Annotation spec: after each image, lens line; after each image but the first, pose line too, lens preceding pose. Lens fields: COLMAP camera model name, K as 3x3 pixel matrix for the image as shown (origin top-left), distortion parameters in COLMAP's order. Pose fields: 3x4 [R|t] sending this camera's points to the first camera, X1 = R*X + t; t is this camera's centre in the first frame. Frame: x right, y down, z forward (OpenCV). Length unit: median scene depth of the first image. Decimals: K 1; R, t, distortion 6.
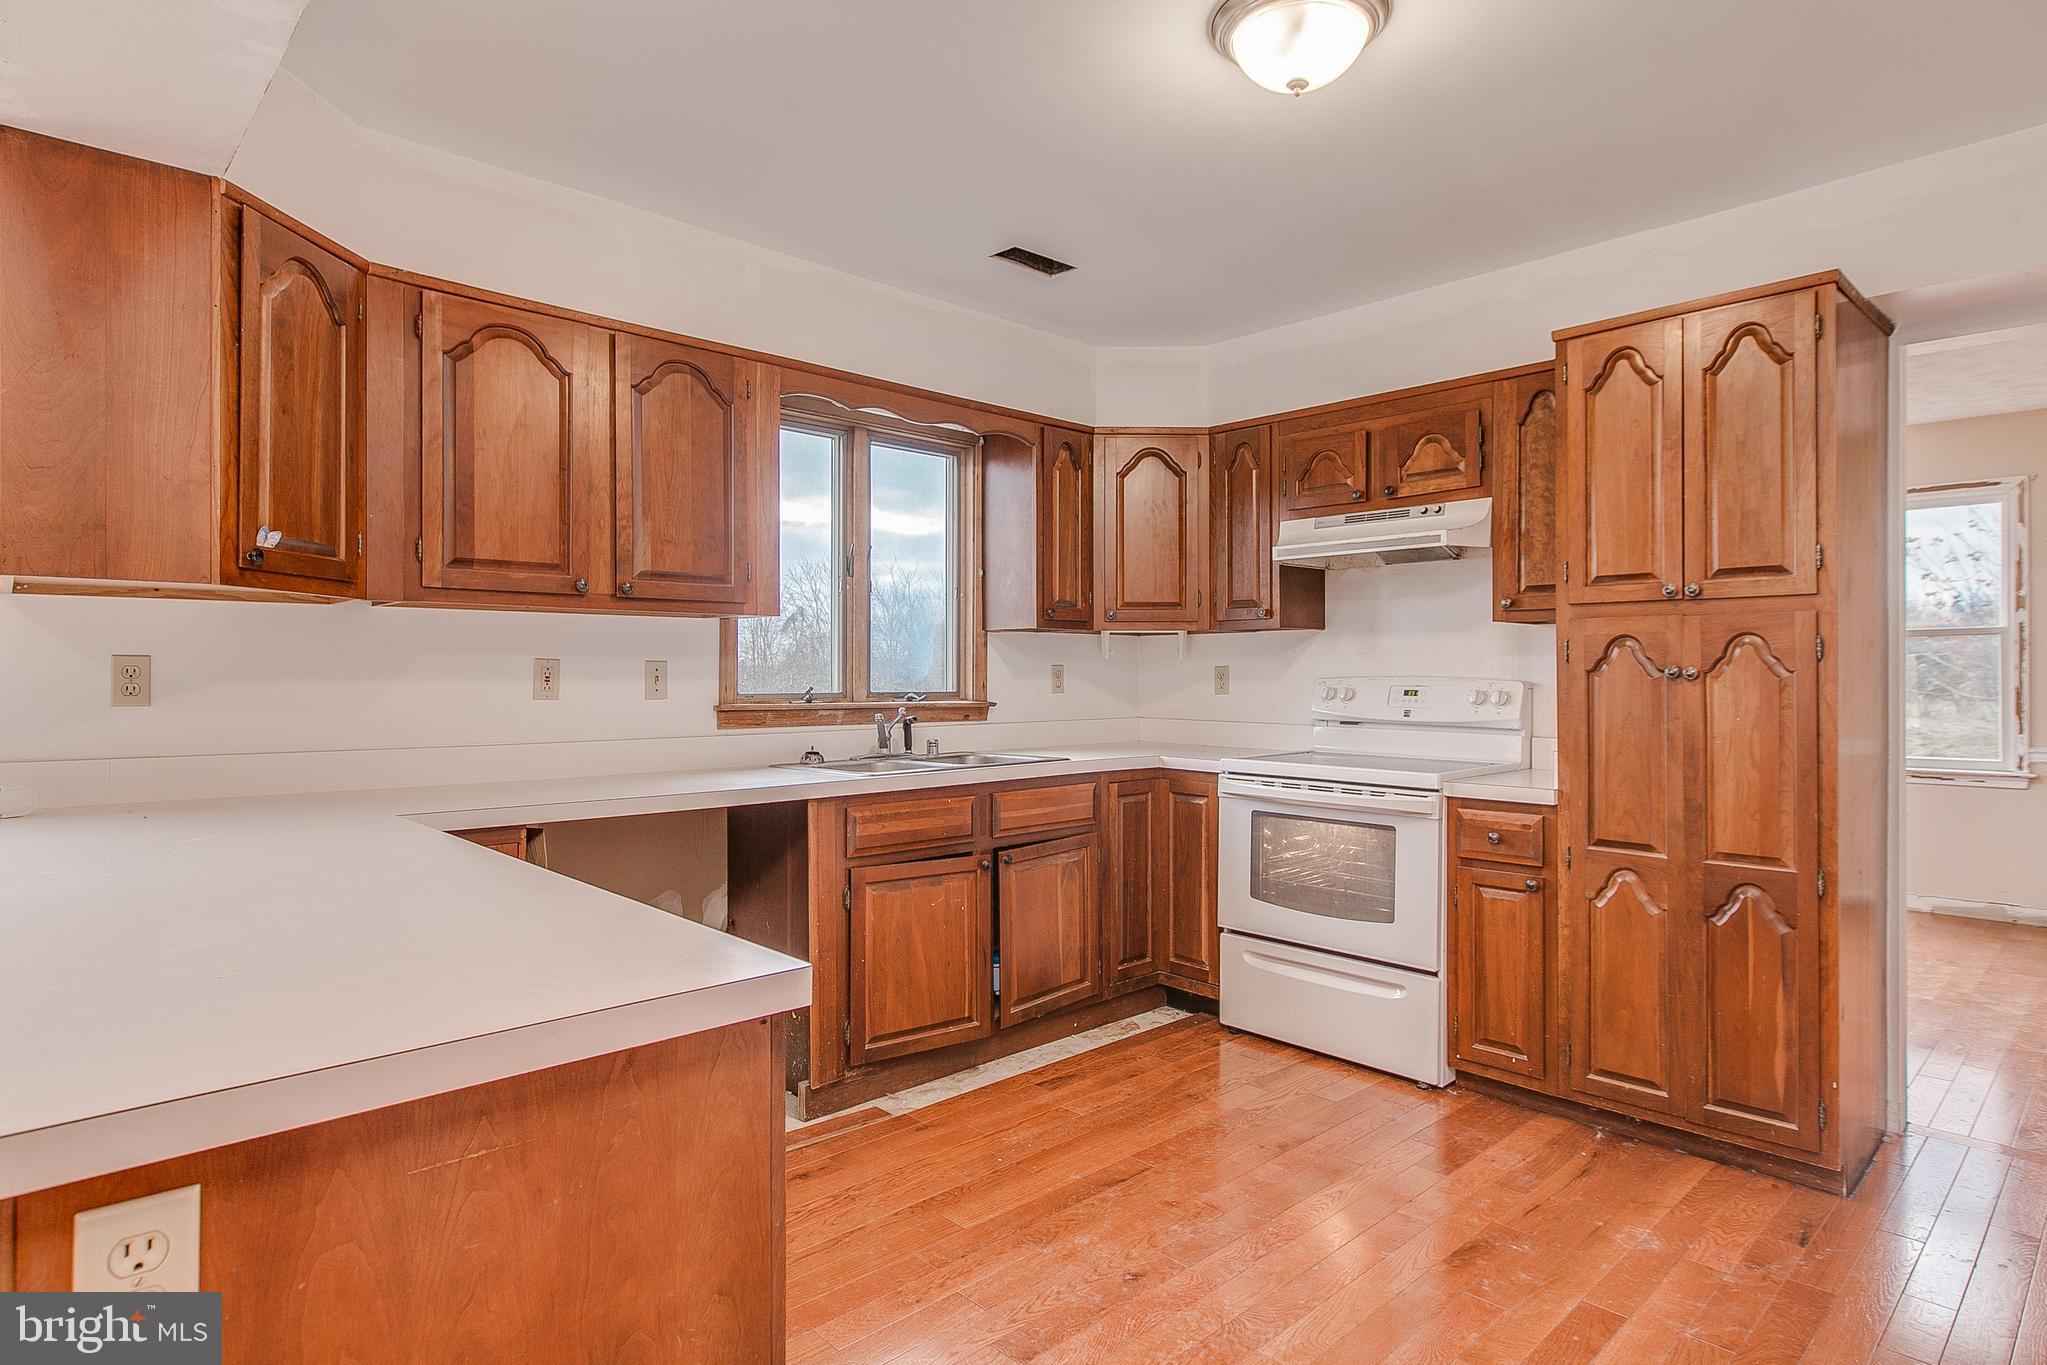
lens RADIAL K [[1107.8, 0, 1016.1], [0, 1107.8, 674.2], [0, 0, 1]] dist [0.000337, -0.000402]
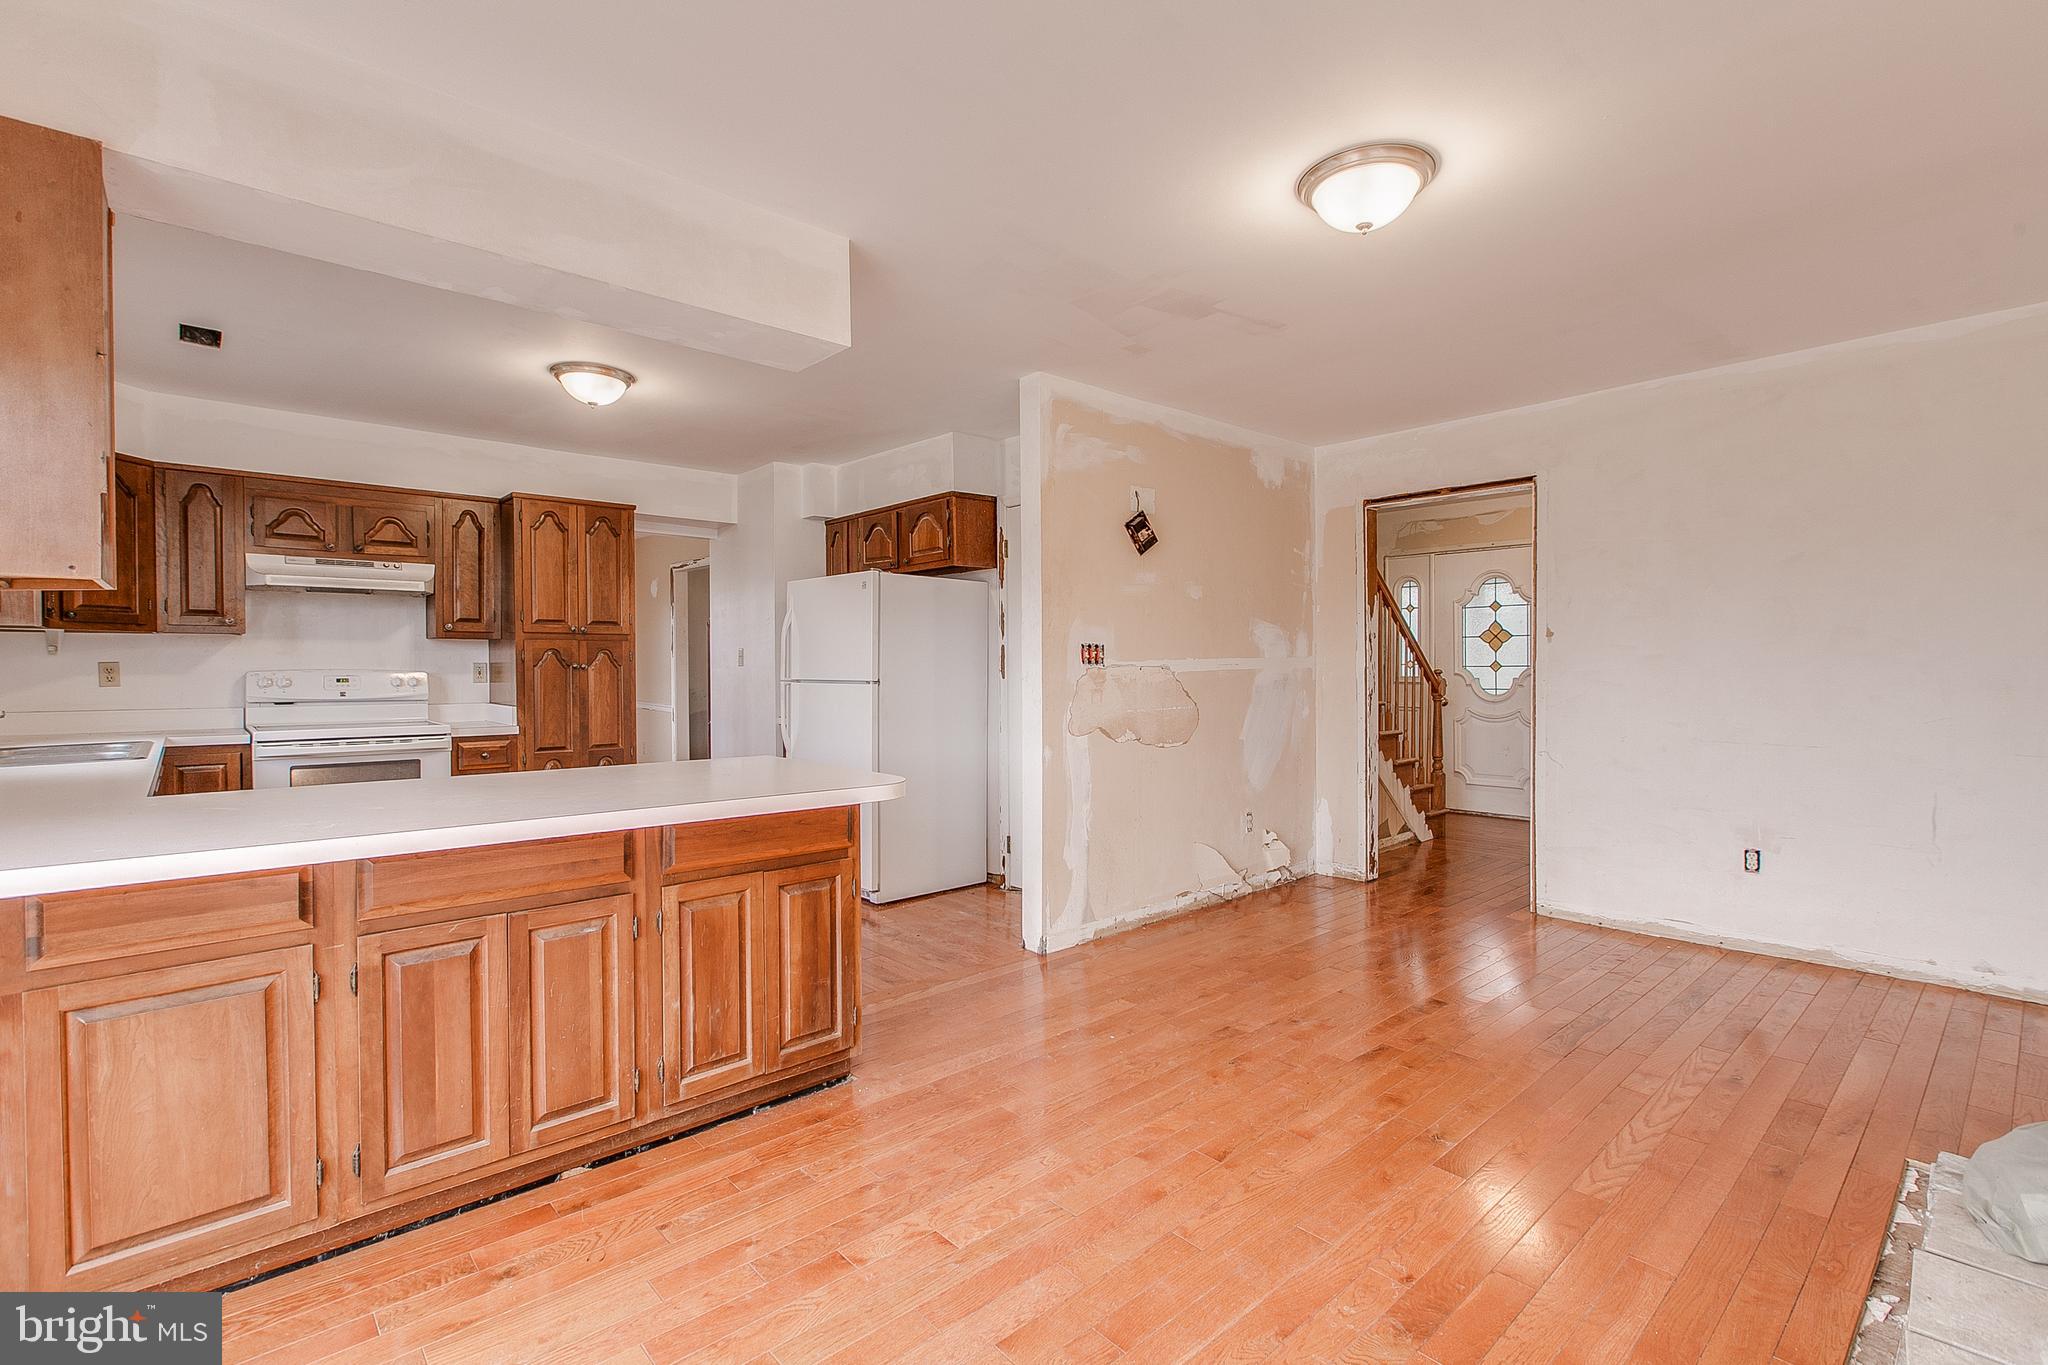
lens RADIAL K [[915.9, 0, 1023.9], [0, 915.9, 677.6], [0, 0, 1]] dist [-0.001735, -0.000673]
pose [[0.022313, -0.015201, 0.999635, -0.930477], [0.002708, 0.999882, 0.015144, -0.003478], [-0.999747, 0.002369, 0.022351, 0.052202]]
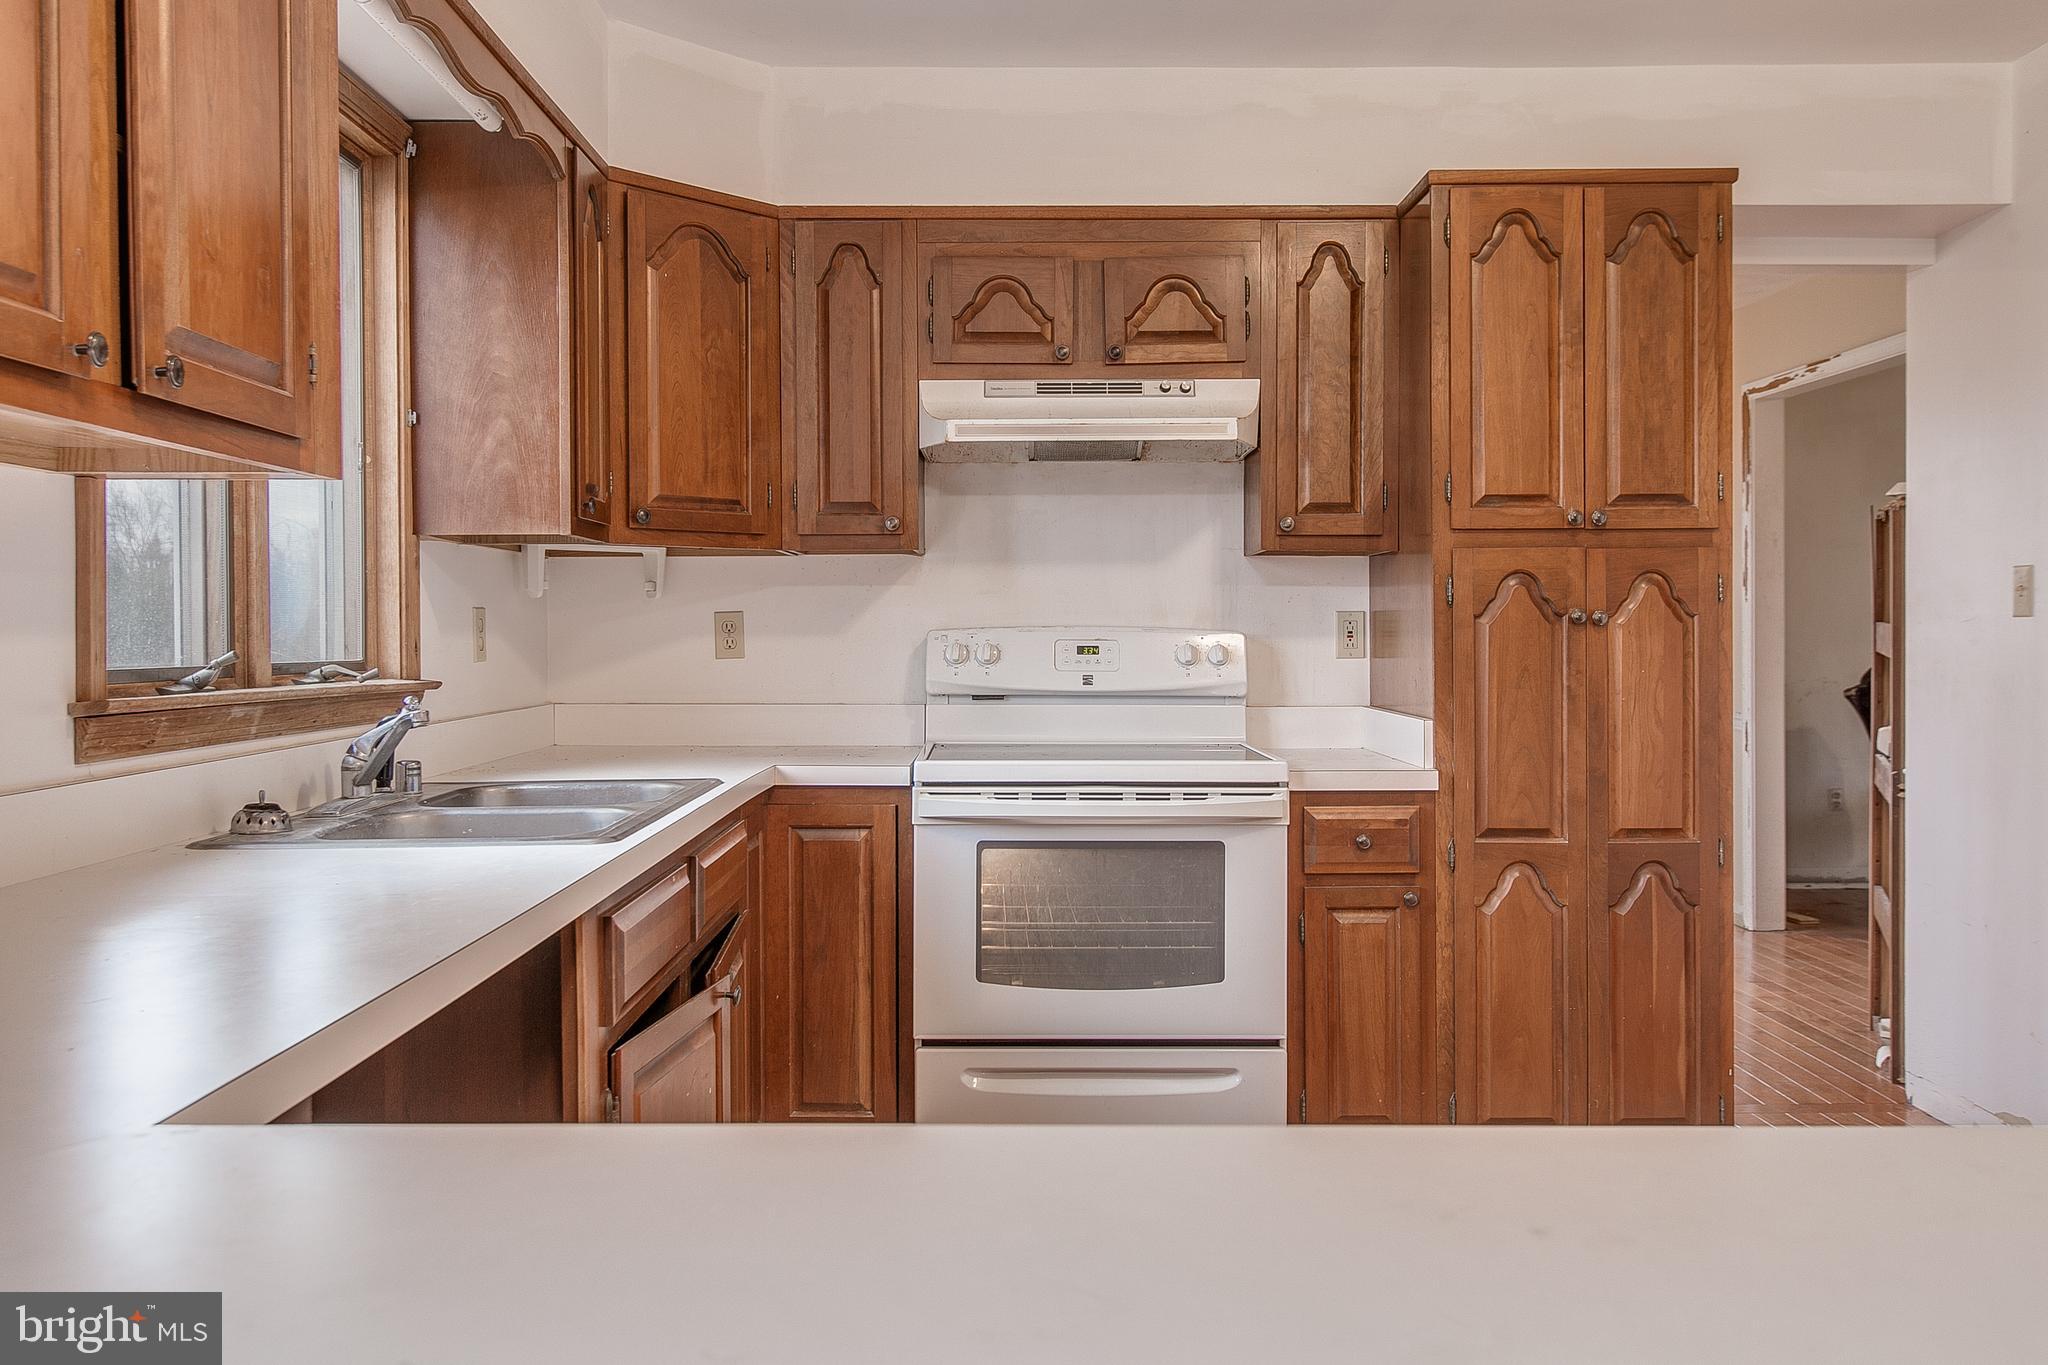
lens RADIAL K [[1635.0, 0, 1028.0], [0, 1635.0, 649.7], [0, 0, 1]] dist [0.004437, 0.001119]
pose [[0.679948, -0.011829, 0.733165, -0.445446], [0.005010, 0.999921, 0.011486, 0.005187], [-0.733243, -0.004137, 0.679954, 0.363125]]
